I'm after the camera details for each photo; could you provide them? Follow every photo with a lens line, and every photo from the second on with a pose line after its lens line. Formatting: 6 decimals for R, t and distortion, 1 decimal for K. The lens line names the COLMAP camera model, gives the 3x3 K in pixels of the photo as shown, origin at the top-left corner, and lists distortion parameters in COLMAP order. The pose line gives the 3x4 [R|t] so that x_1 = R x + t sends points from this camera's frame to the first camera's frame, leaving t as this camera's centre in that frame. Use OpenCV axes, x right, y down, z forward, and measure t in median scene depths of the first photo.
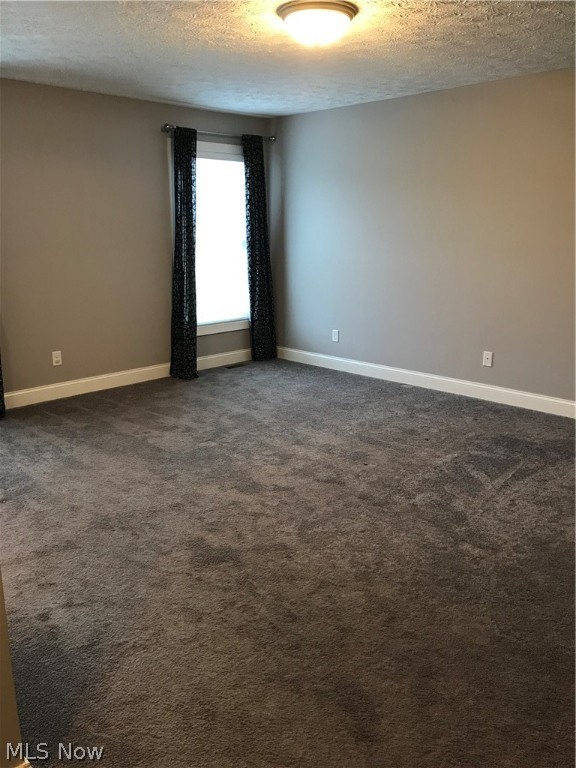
lens RADIAL K [[633.1, 0, 287.7], [0, 633.1, 383.8], [0, 0, 1]] dist [0.036359, -0.040735]
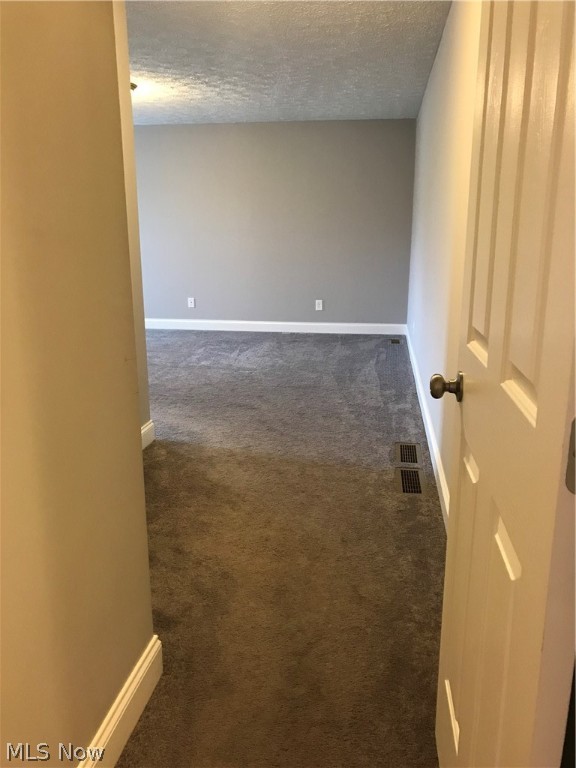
lens RADIAL K [[633.1, 0, 288.2], [0, 633.1, 384.2], [0, 0, 1]] dist [0.036359, -0.040735]
pose [[0.808140, -0.142292, 0.571544, -0.858342], [0.146976, 0.988400, 0.038253, 0.282452], [-0.570358, 0.053089, 0.819679, -0.814595]]
